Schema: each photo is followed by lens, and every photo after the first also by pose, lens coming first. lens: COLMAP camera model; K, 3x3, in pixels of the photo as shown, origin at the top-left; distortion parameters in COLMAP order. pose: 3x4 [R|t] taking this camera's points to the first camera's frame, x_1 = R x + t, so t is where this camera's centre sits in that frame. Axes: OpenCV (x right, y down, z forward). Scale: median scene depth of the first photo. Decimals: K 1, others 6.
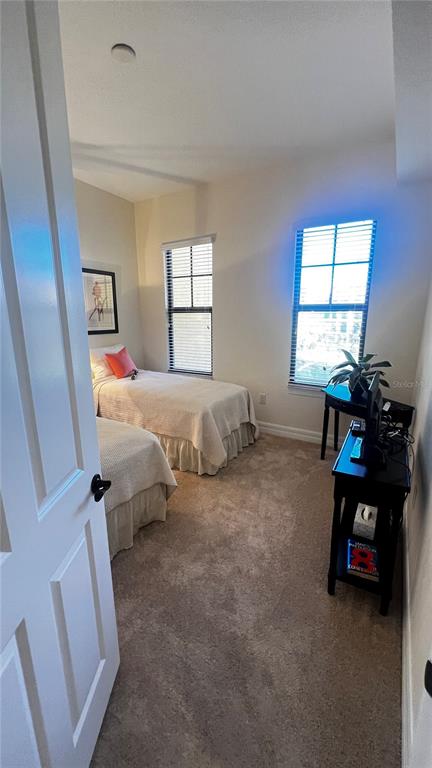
lens RADIAL K [[310.5, 0, 216.0], [0, 310.5, 384.0], [0, 0, 1]] dist [0.000621, 0.000080]
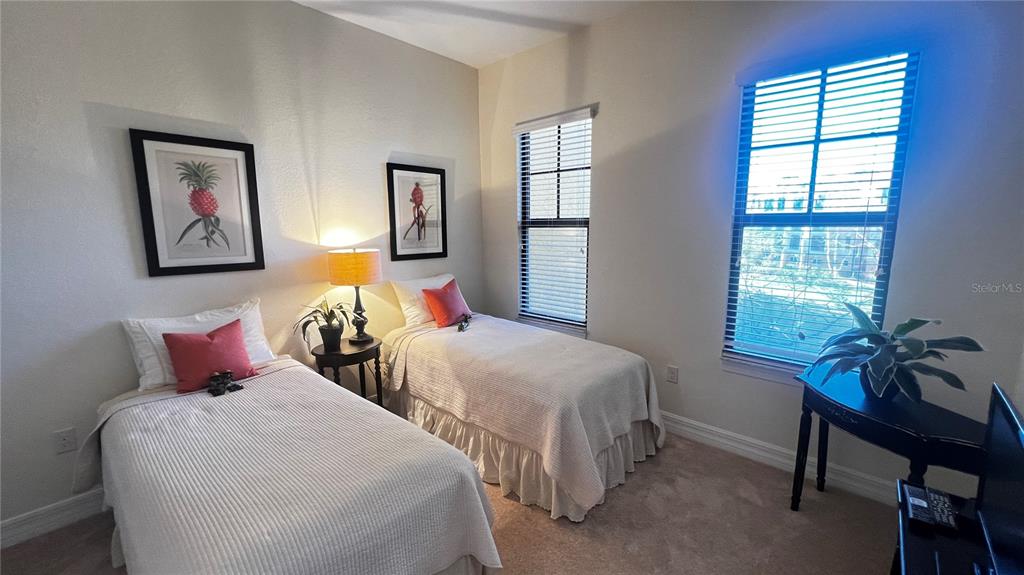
lens RADIAL K [[414.1, 0, 512.0], [0, 414.1, 287.5], [0, 0, 1]] dist [0.000621, 0.000080]
pose [[0.977702, 0.028534, -0.208048, 0.014335], [-0.042398, 0.997145, -0.062486, -0.057609], [0.205671, 0.069913, 0.976121, 0.187176]]
